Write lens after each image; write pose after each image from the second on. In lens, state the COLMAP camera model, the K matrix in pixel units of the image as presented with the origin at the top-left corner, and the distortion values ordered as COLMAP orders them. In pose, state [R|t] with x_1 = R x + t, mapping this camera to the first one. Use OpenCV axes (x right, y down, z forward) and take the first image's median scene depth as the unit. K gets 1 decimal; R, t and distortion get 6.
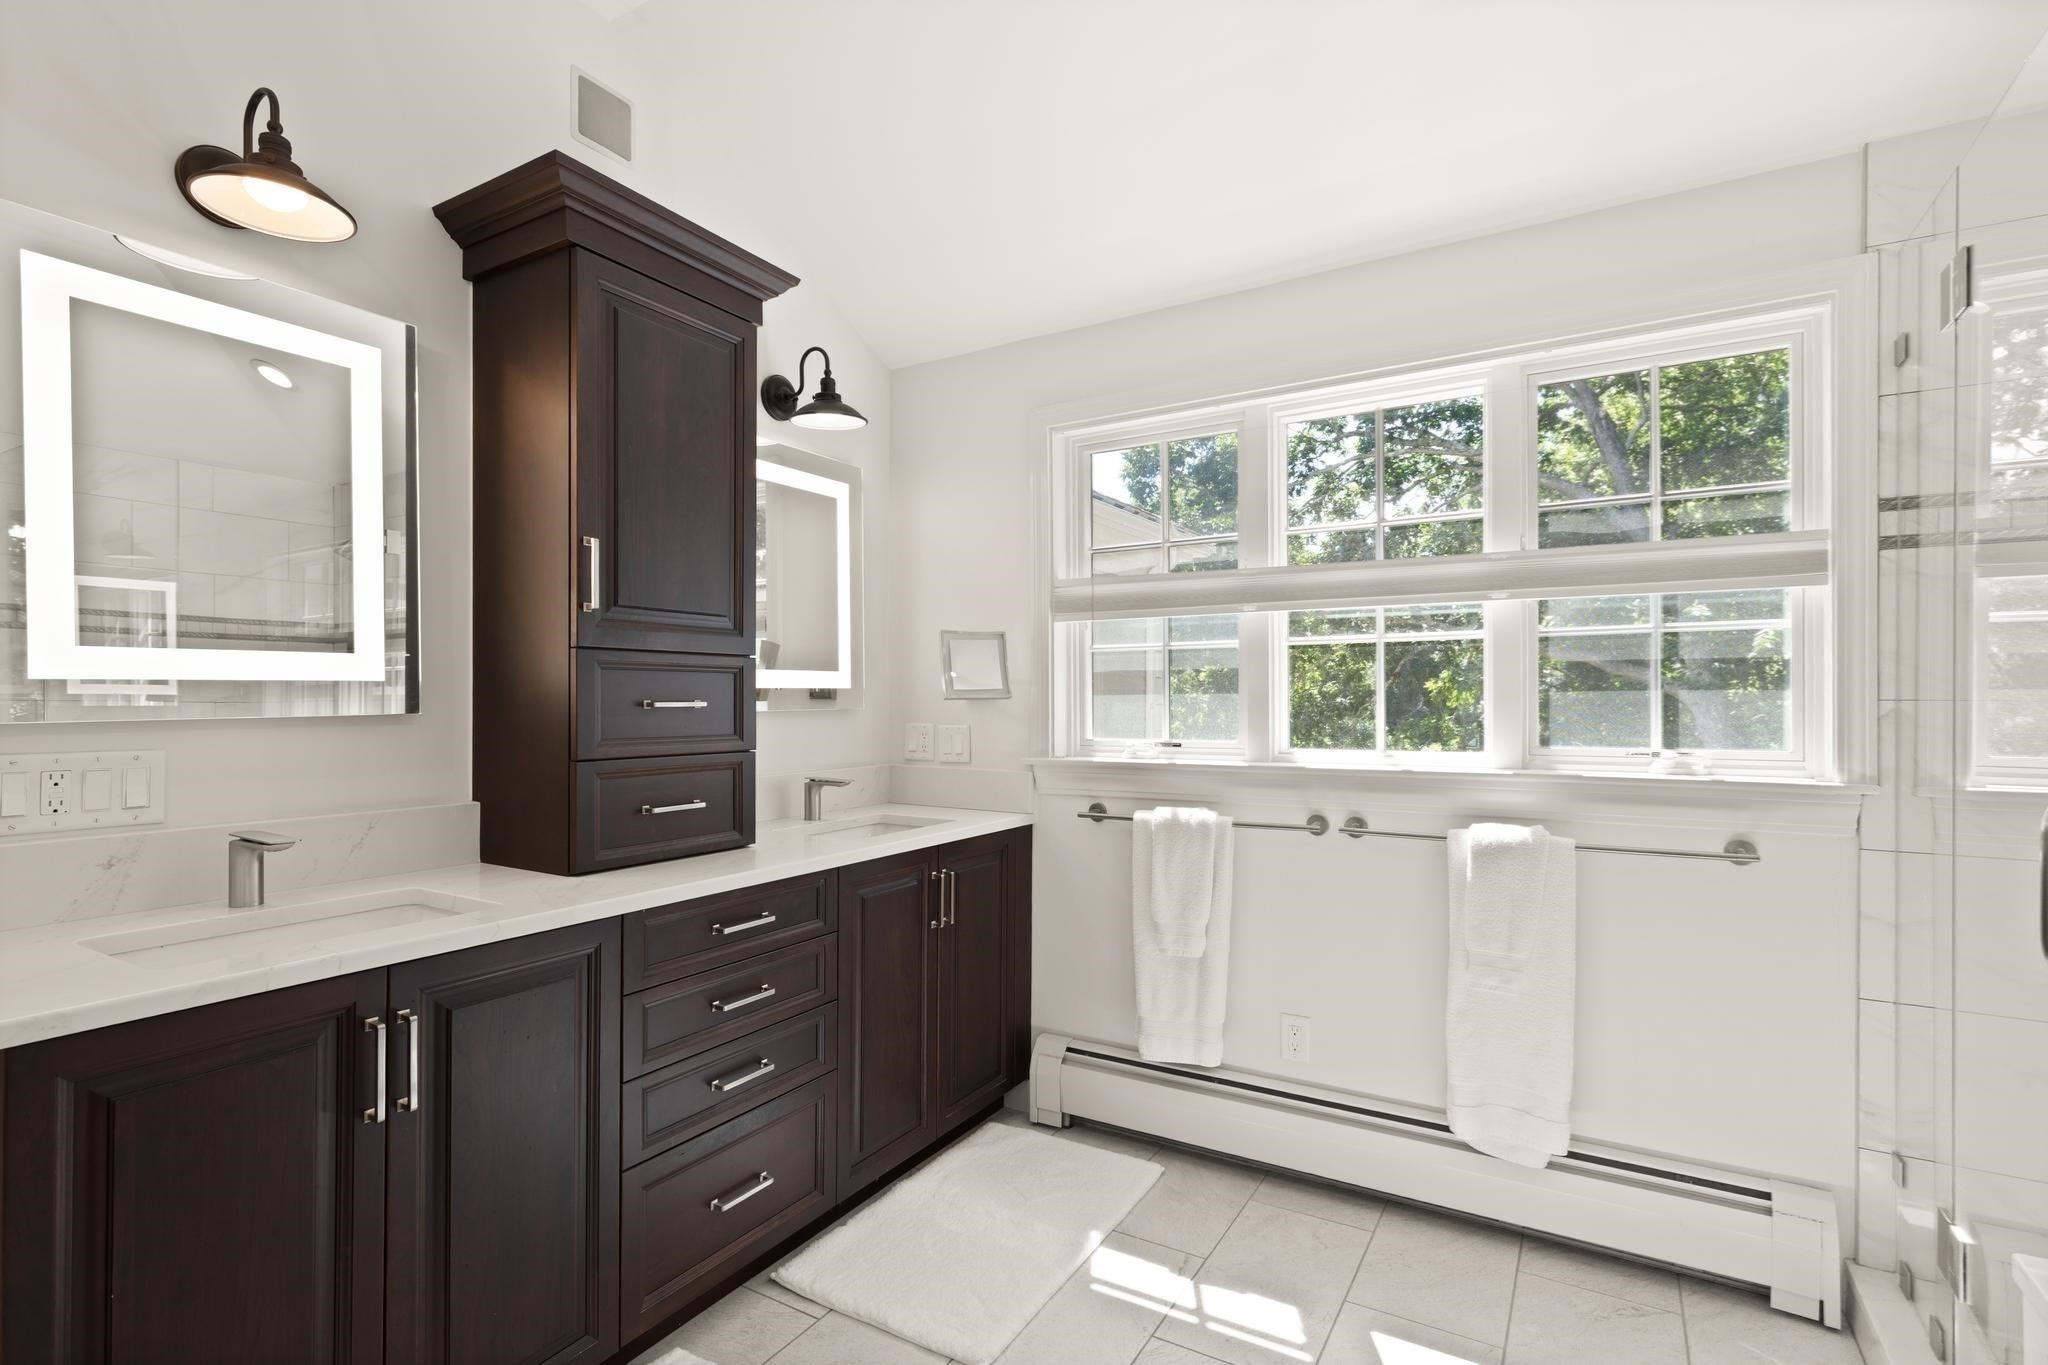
lens RADIAL K [[995.8, 0, 1016.5], [0, 995.8, 693.3], [0, 0, 1]] dist [-0.000585, -0.000813]
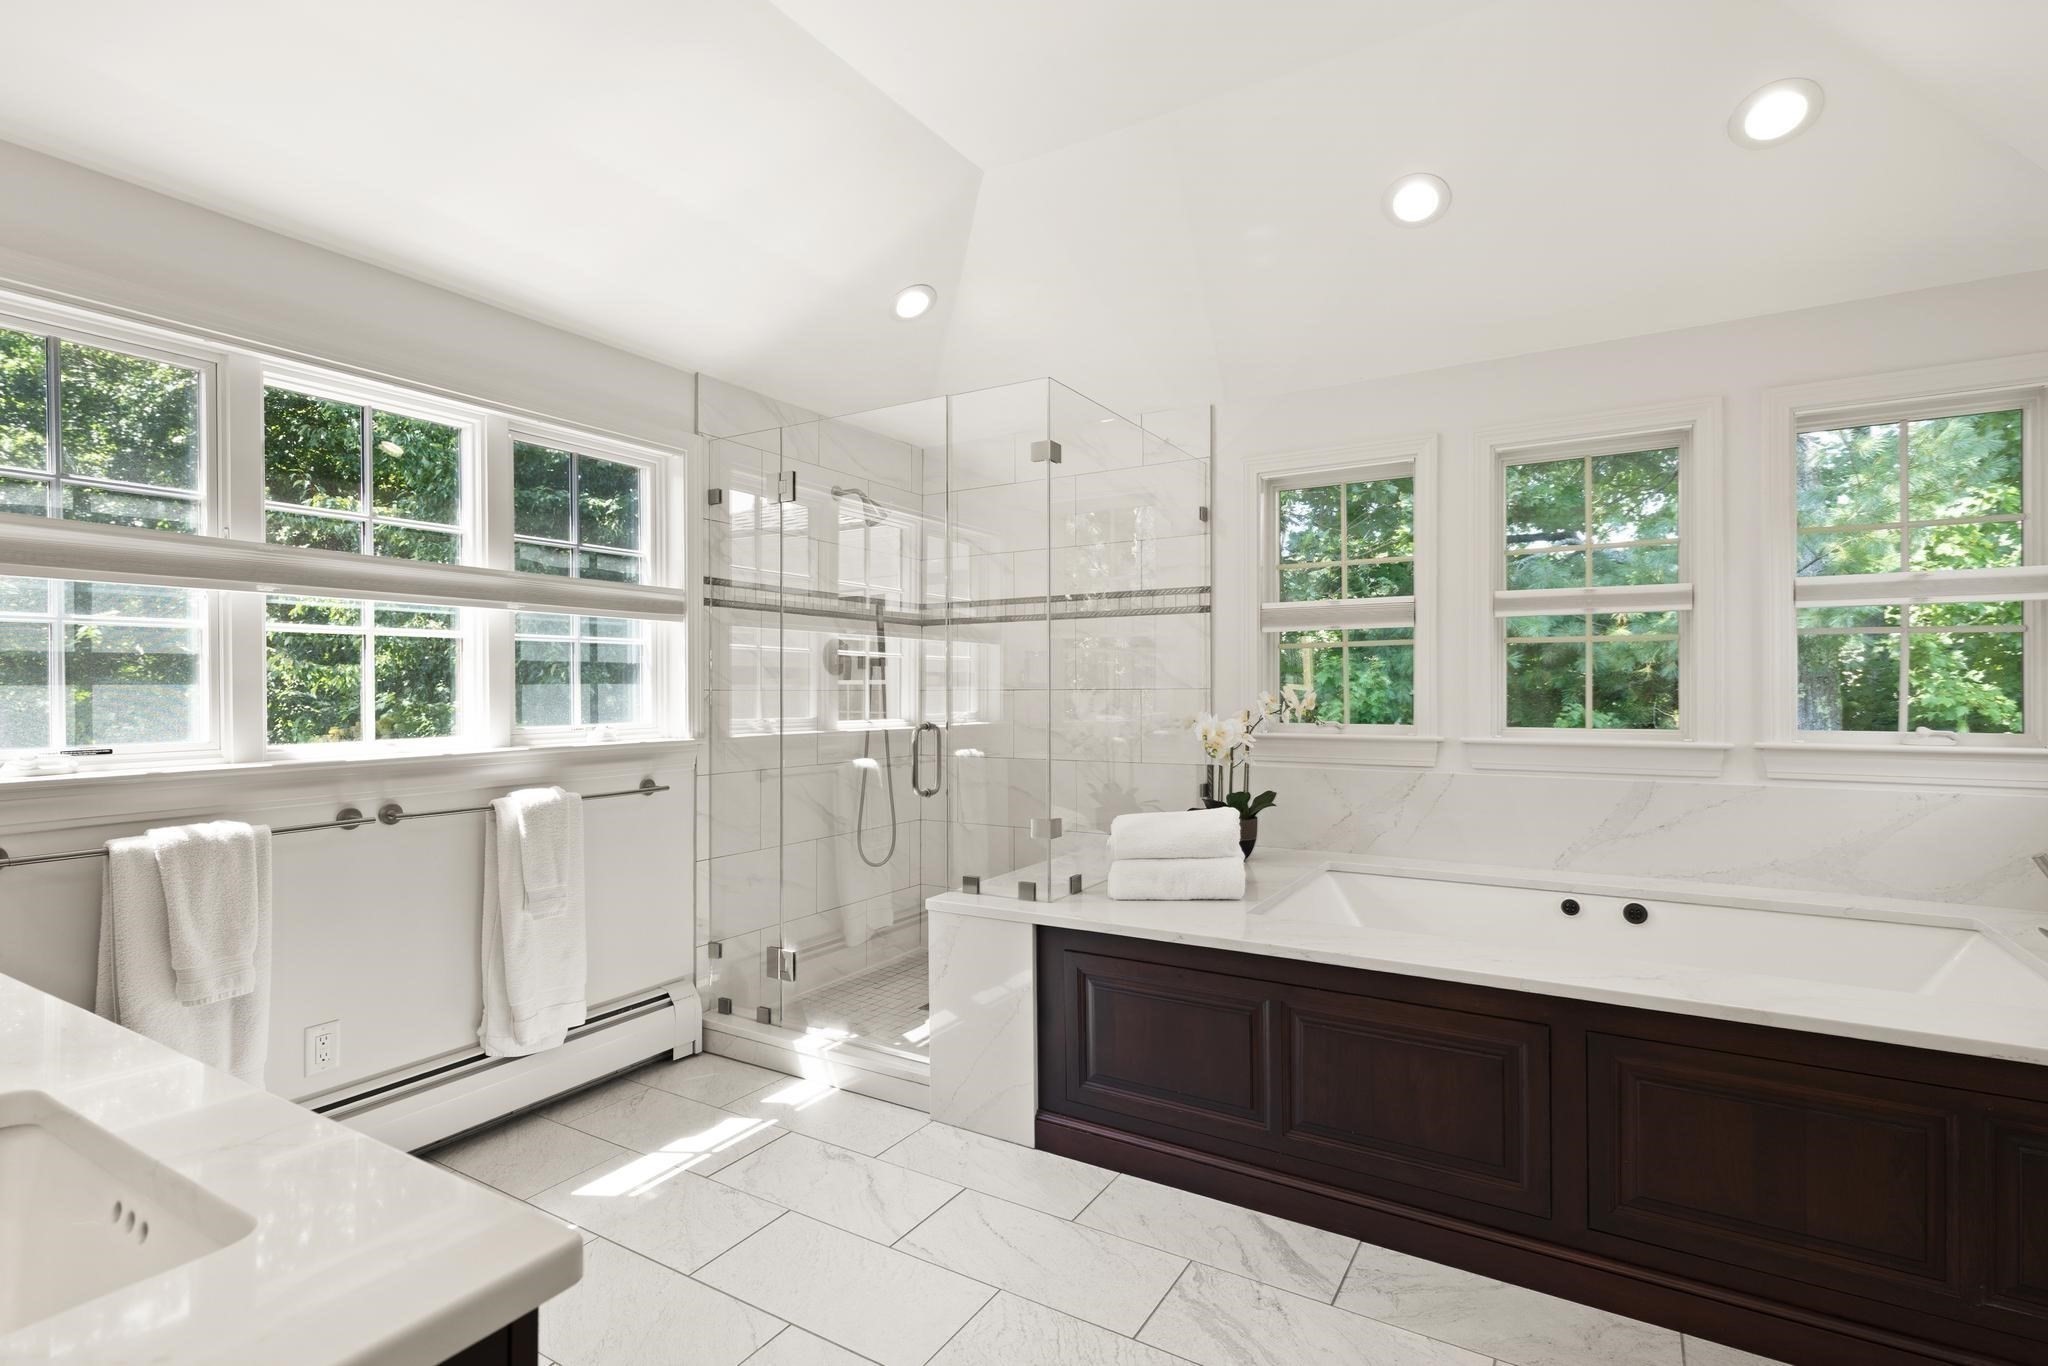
lens RADIAL K [[934.9, 0, 1029.6], [0, 934.9, 699.6], [0, 0, 1]] dist [0.002607, 0.000482]
pose [[-0.009294, -0.008873, 0.999917, -0.663607], [0.000052, 0.999961, 0.008874, 0.007128], [-0.999957, 0.000134, -0.009293, 0.361491]]
